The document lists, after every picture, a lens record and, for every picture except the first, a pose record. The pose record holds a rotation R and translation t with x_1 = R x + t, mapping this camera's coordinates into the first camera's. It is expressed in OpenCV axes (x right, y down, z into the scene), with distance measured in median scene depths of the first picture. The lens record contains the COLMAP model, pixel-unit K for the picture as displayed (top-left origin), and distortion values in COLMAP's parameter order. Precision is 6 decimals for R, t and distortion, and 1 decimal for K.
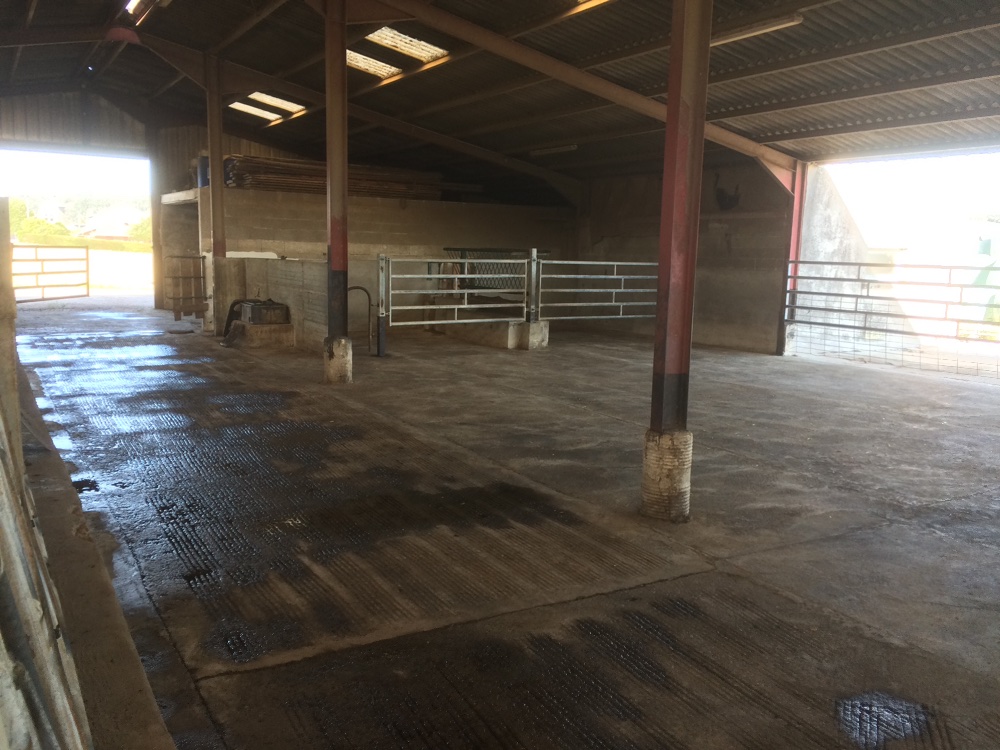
lens RADIAL K [[857.5, 0, 500.0], [0, 857.5, 375.0], [0, 0, 1]] dist [0.063207, -0.074818]
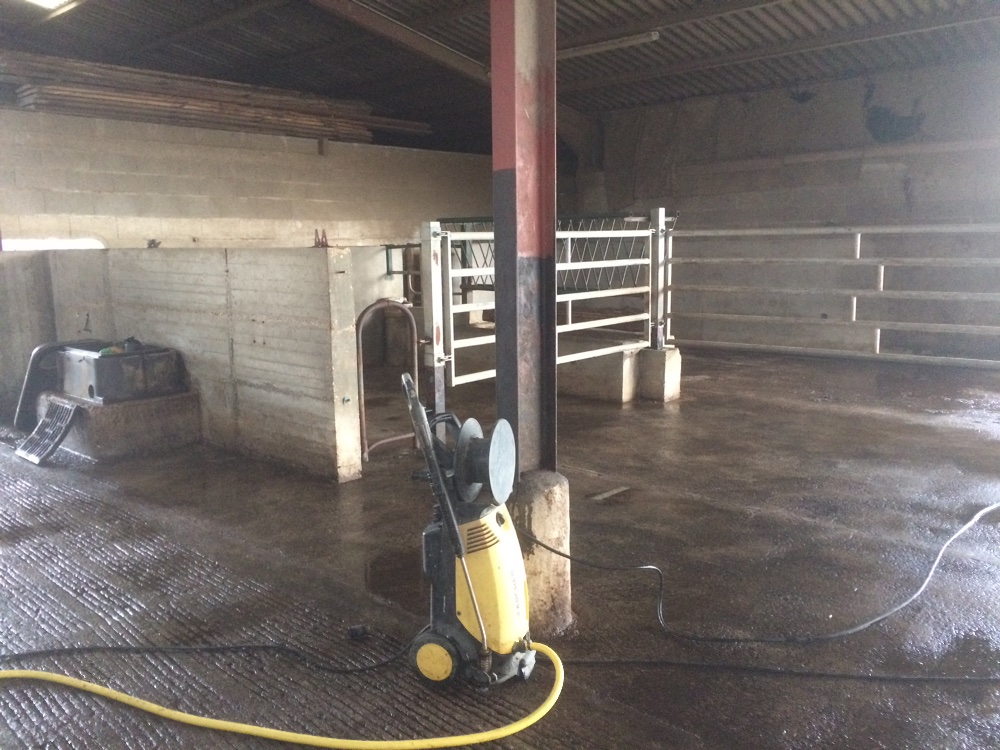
lens RADIAL K [[857.5, 0, 500.0], [0, 857.5, 375.0], [0, 0, 1]] dist [0.063207, -0.074818]
pose [[0.962783, -0.078171, 0.258724, -0.197885], [0.075512, 0.996940, 0.020216, -0.062869], [-0.259513, 0.000073, 0.965740, 0.510979]]
